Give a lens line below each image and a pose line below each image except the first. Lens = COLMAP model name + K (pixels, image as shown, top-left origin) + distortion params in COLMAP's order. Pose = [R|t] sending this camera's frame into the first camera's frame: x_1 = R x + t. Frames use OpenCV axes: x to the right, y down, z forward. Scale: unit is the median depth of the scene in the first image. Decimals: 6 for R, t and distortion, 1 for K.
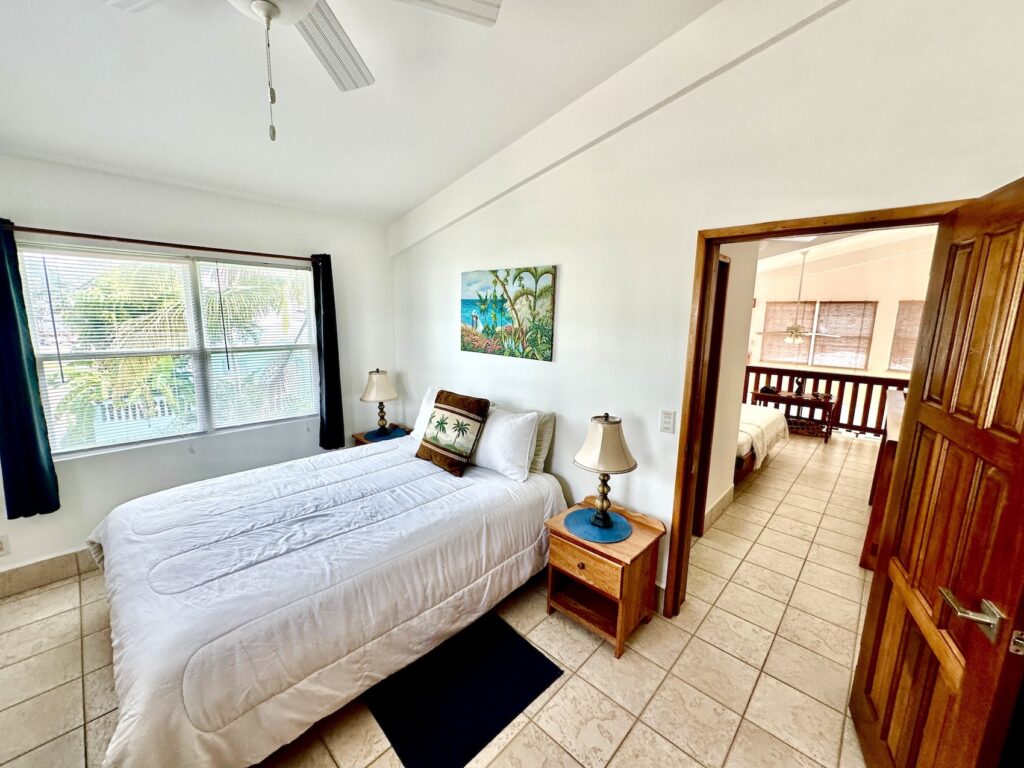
lens RADIAL K [[409.6, 0, 509.3], [0, 409.6, 383.9], [0, 0, 1]] dist [-0.000971, 0.000128]
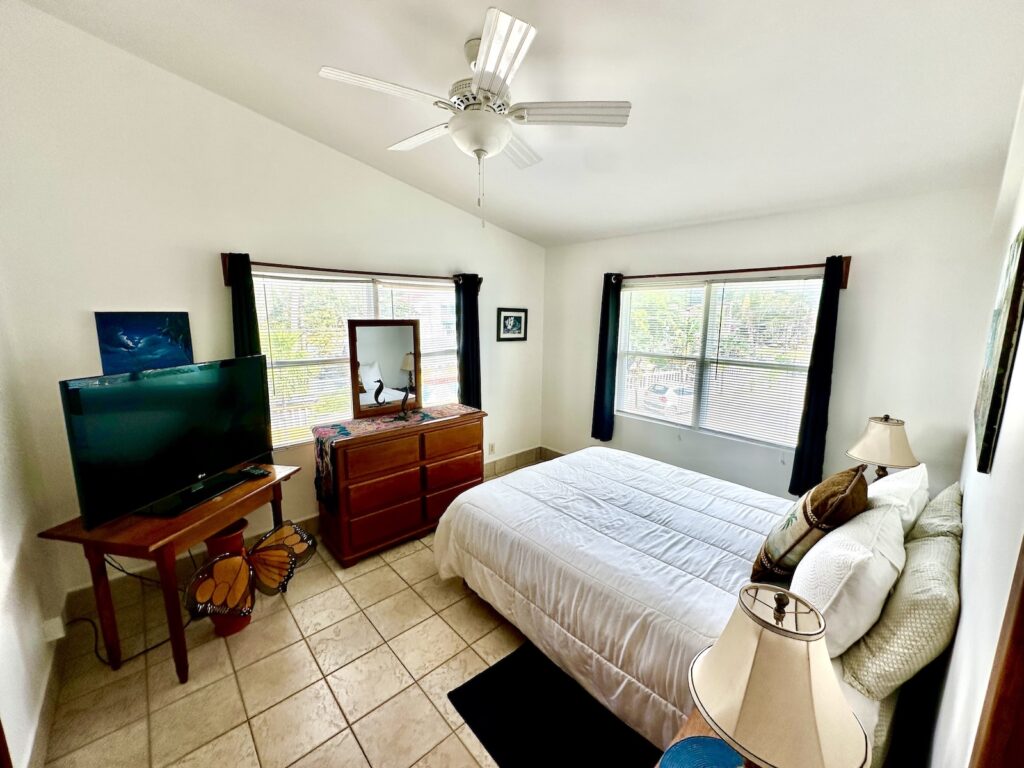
lens RADIAL K [[409.6, 0, 509.3], [0, 409.6, 382.9], [0, 0, 1]] dist [-0.000971, 0.000128]
pose [[-0.073545, 0.153698, -0.985377, 0.627885], [-0.174072, 0.970907, 0.164433, -0.153243], [0.981983, 0.183620, -0.044651, 0.711252]]
